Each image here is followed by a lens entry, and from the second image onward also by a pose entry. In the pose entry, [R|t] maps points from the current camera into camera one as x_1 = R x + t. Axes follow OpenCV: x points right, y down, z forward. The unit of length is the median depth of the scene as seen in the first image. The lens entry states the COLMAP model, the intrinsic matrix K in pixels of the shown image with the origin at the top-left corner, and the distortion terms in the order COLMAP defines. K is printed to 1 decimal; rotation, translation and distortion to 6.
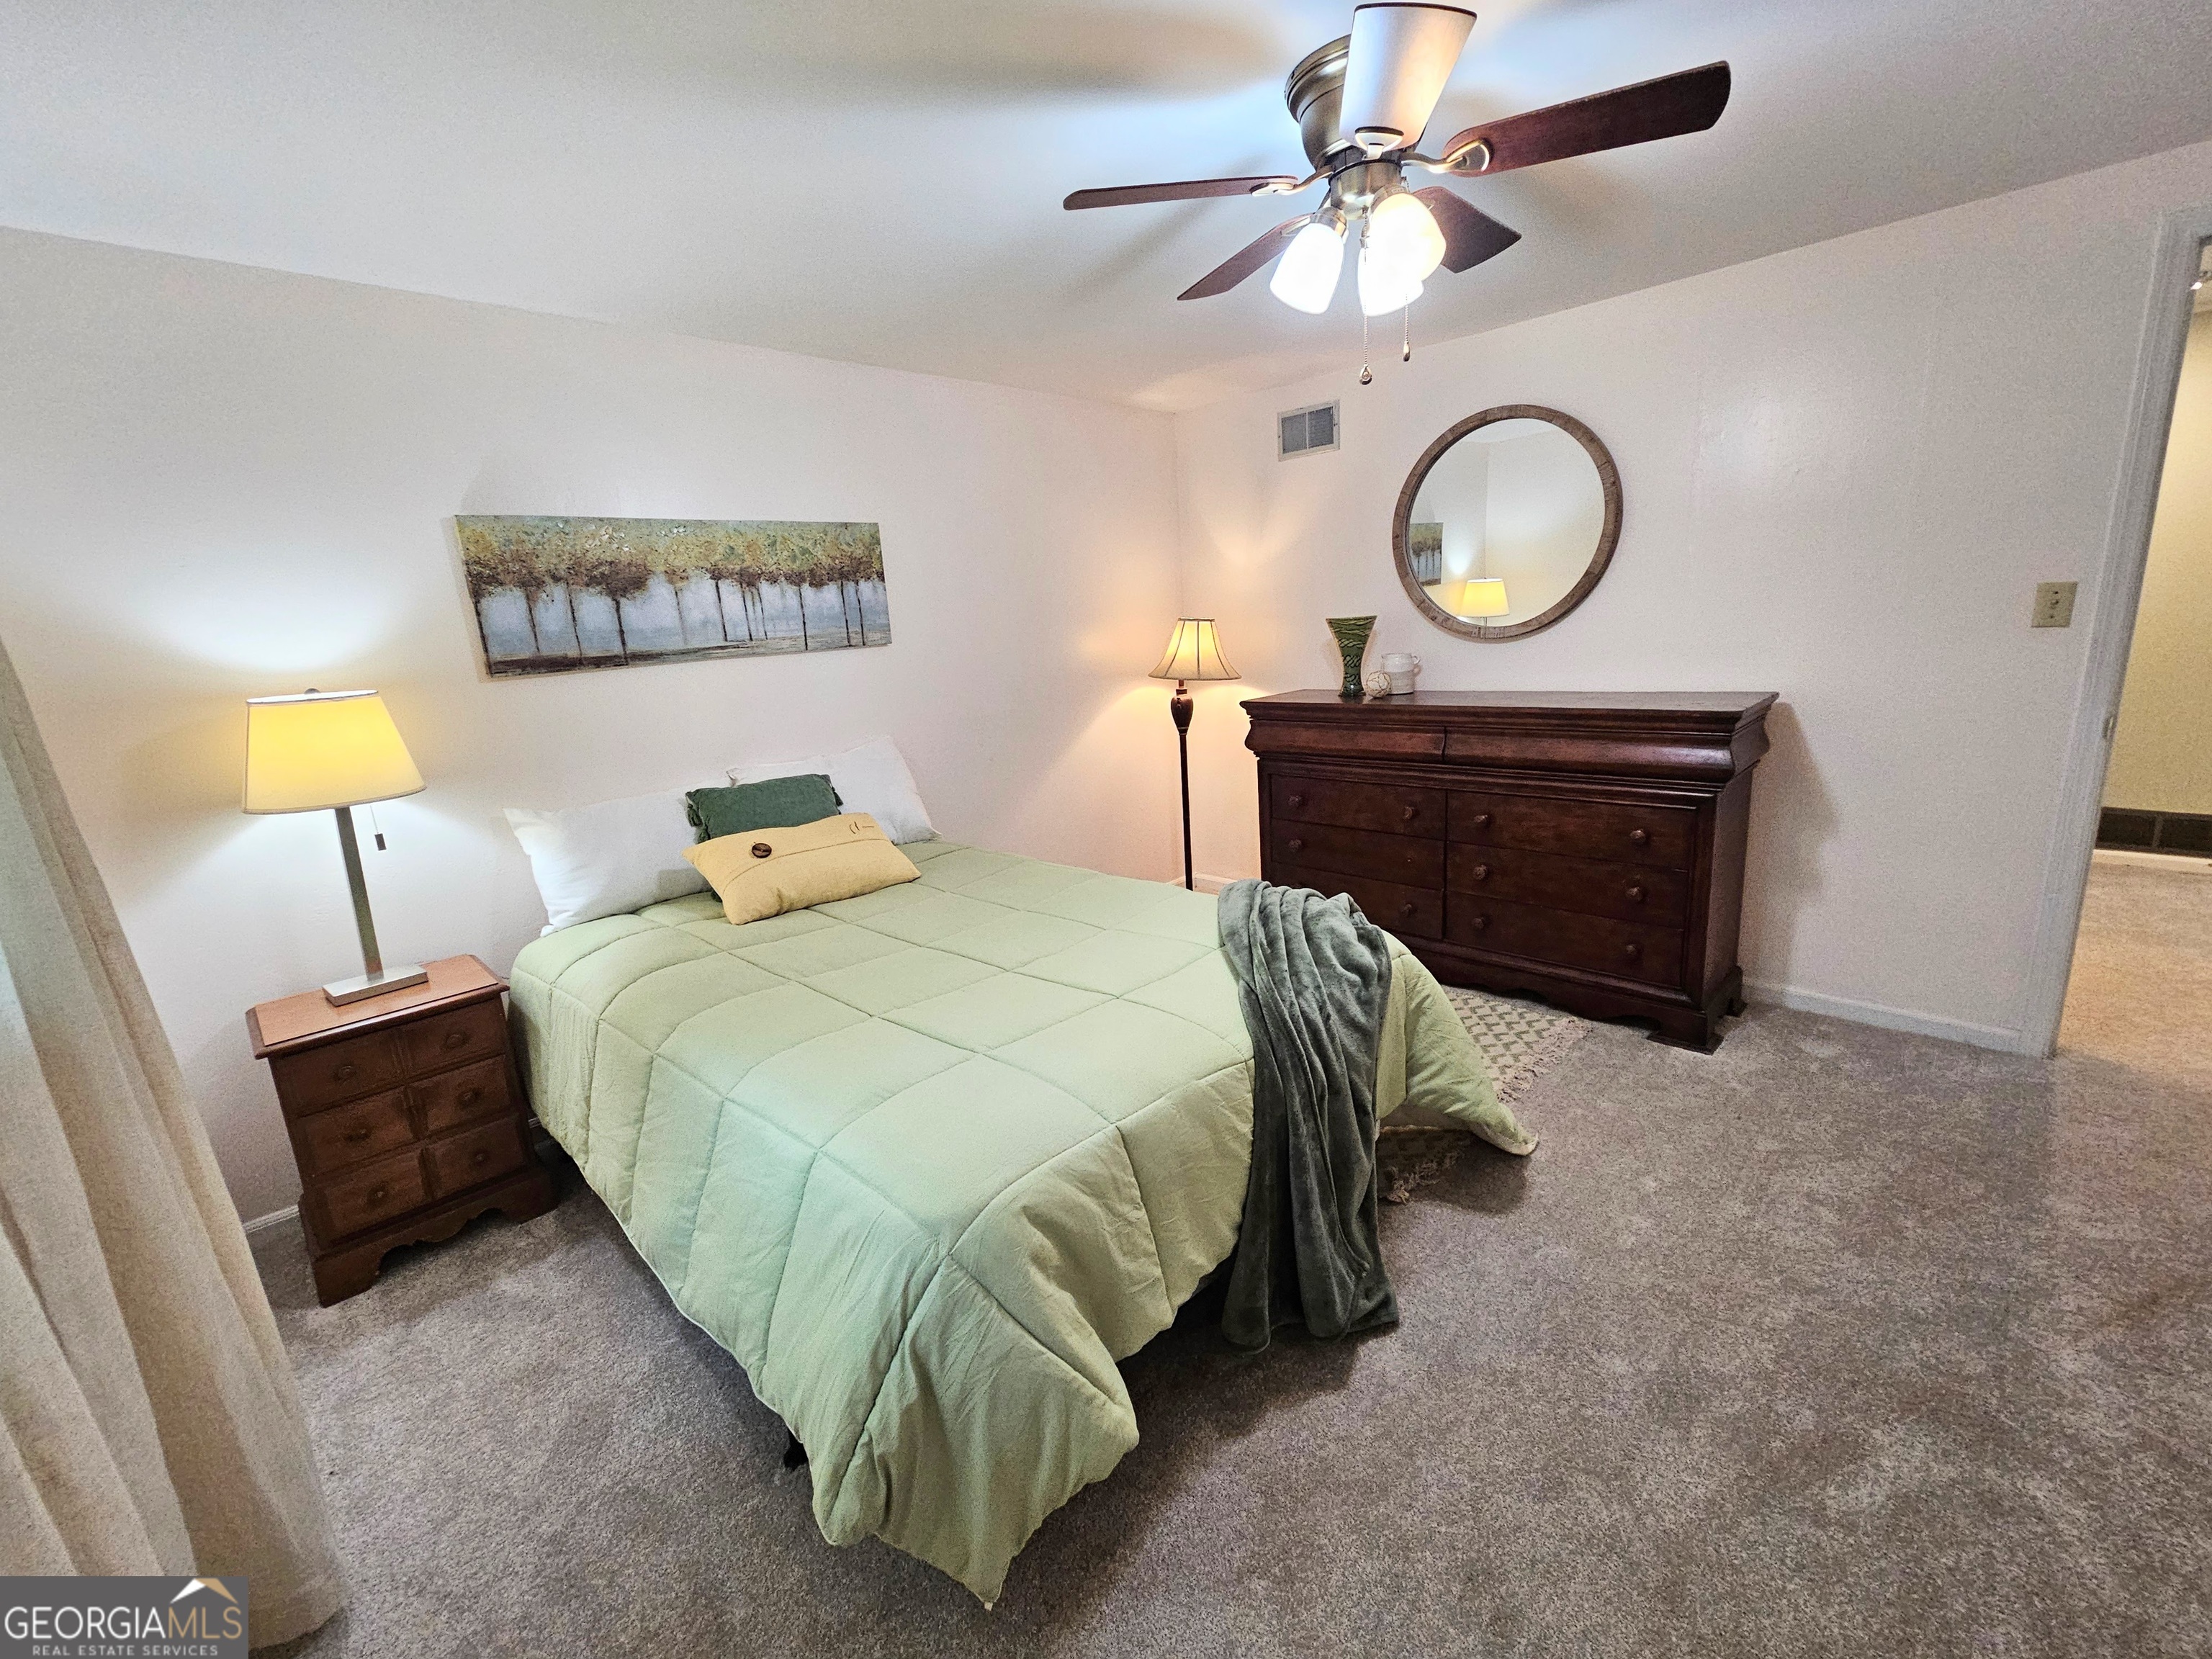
lens RADIAL K [[911.7, 0, 1098.1], [0, 911.7, 830.2], [0, 0, 1]] dist [-0.000397, 0.000362]
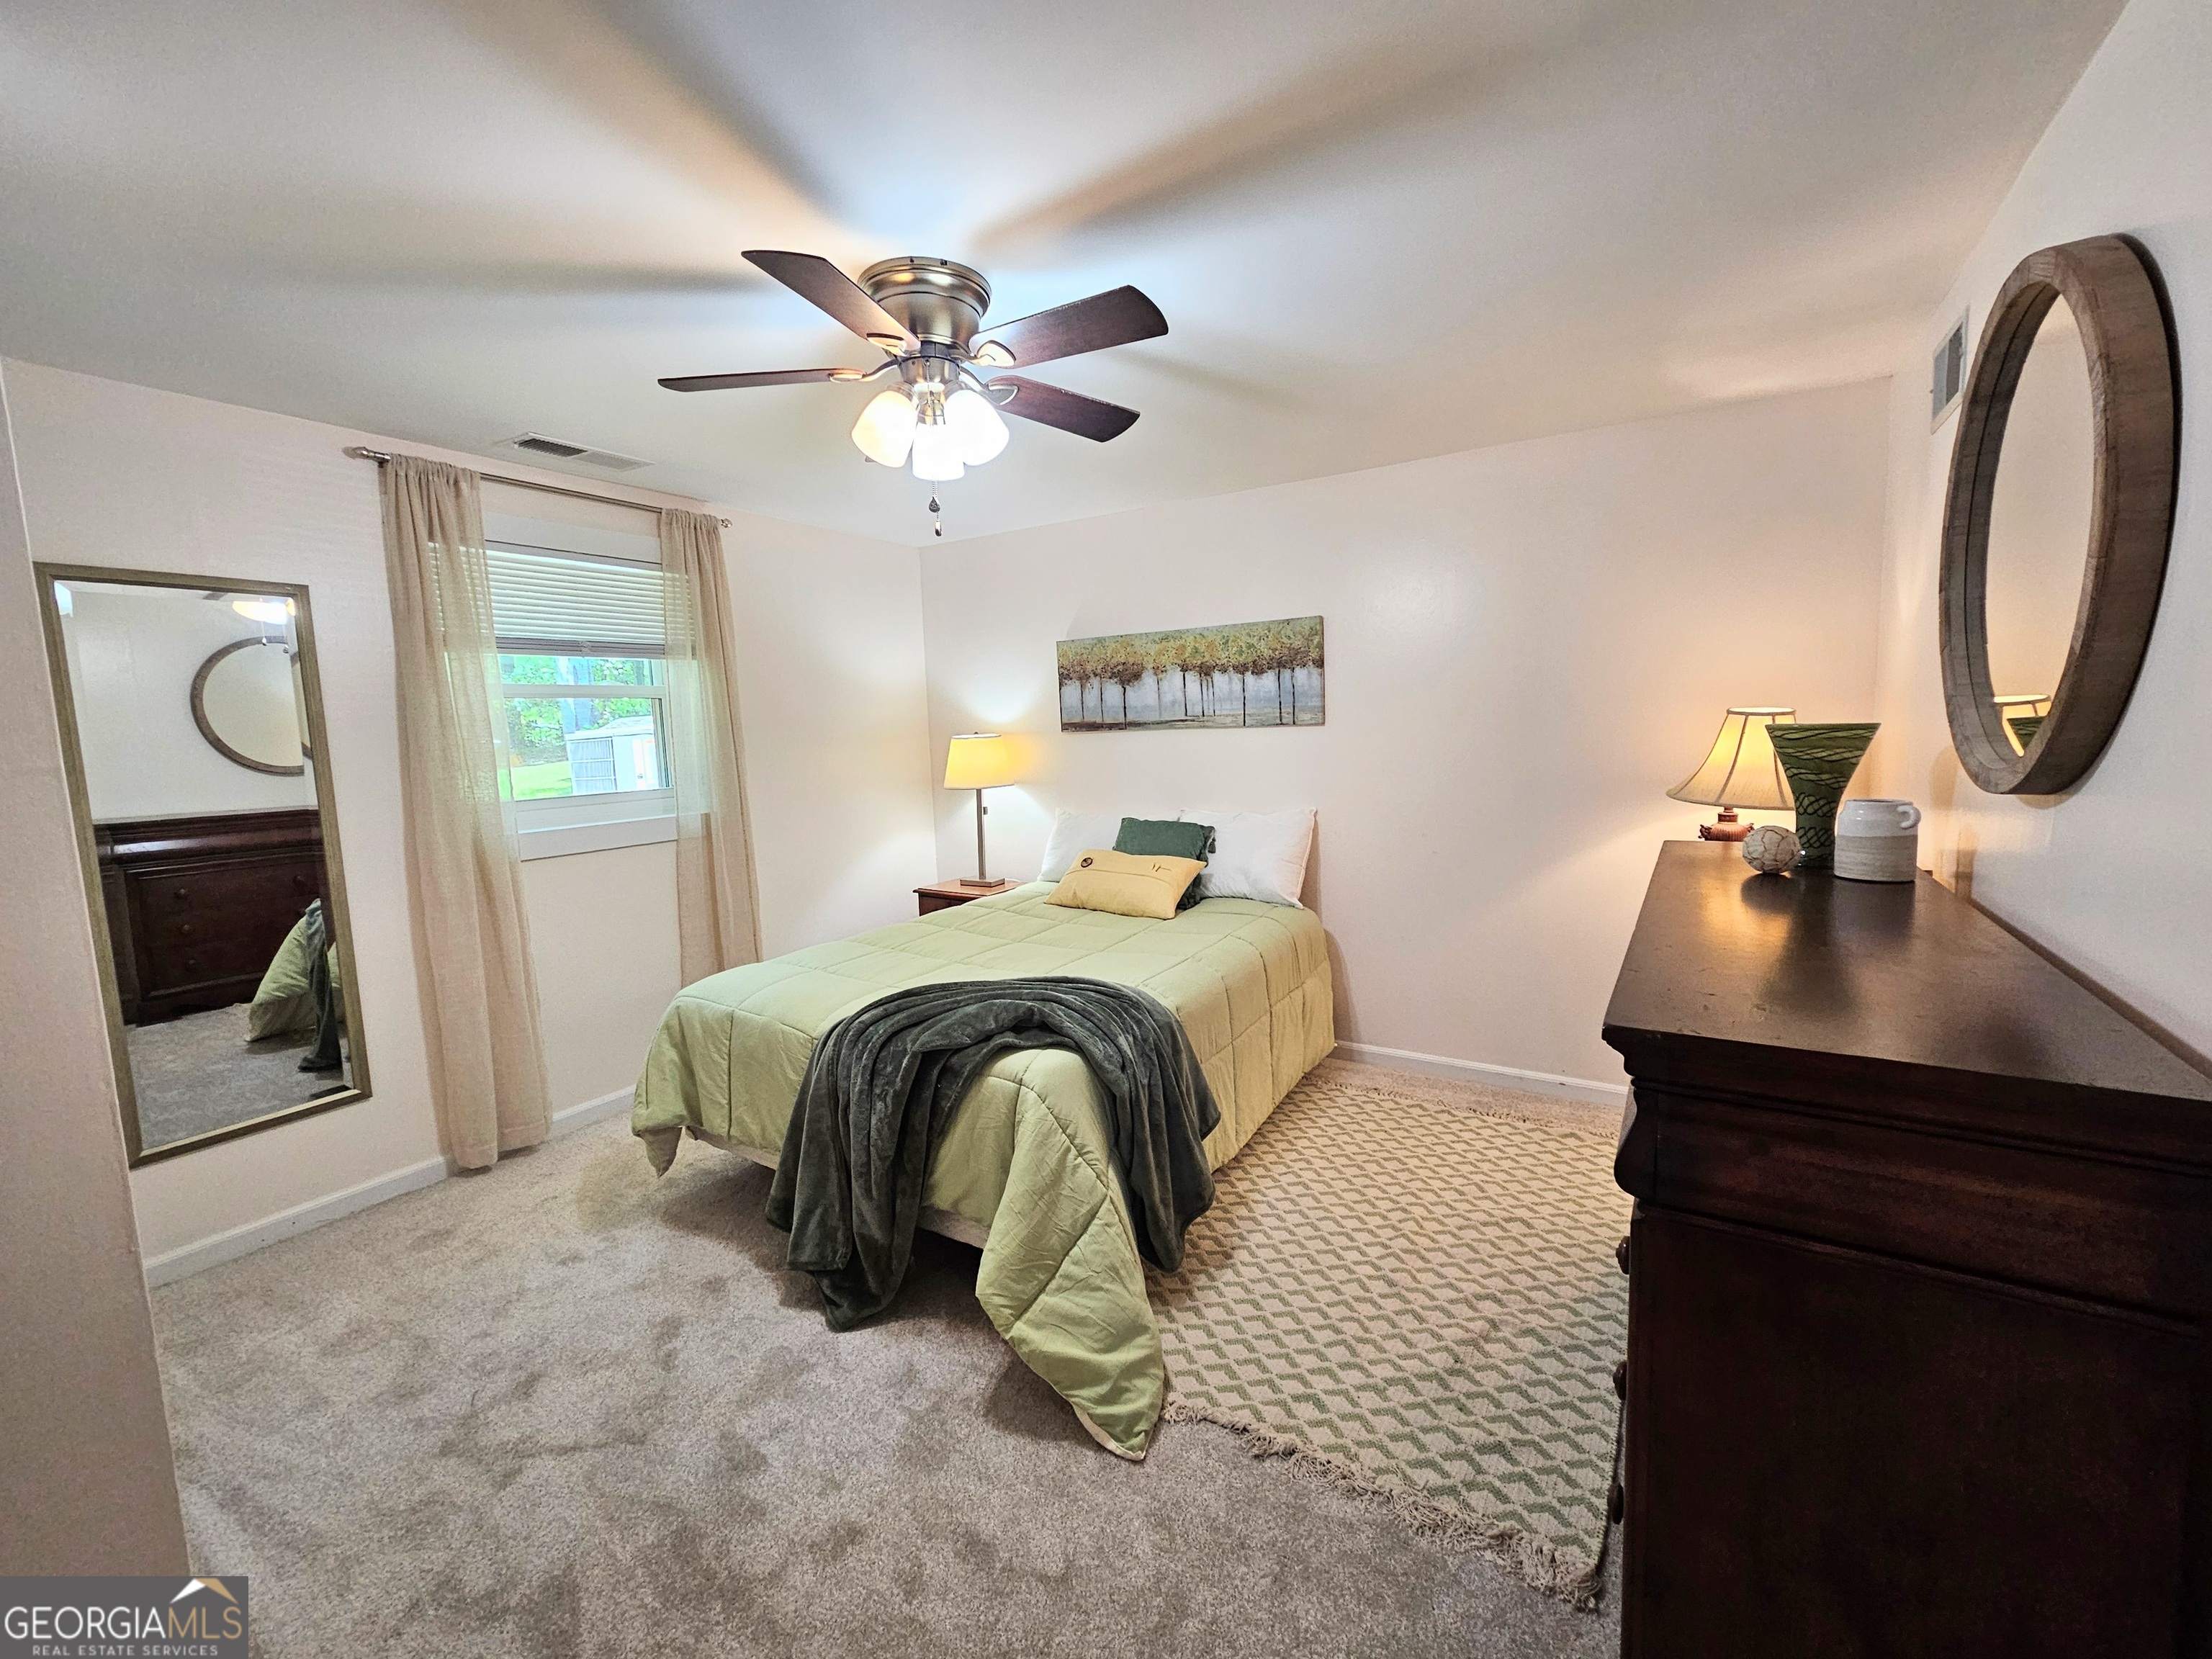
lens RADIAL K [[911.7, 0, 1106.0], [0, 911.7, 833.3], [0, 0, 1]] dist [-0.000397, 0.000362]
pose [[0.216718, 0.174396, -0.960531, 0.892042], [-0.208052, 0.969561, 0.129094, -0.189470], [0.953807, 0.171863, 0.246404, 0.586342]]
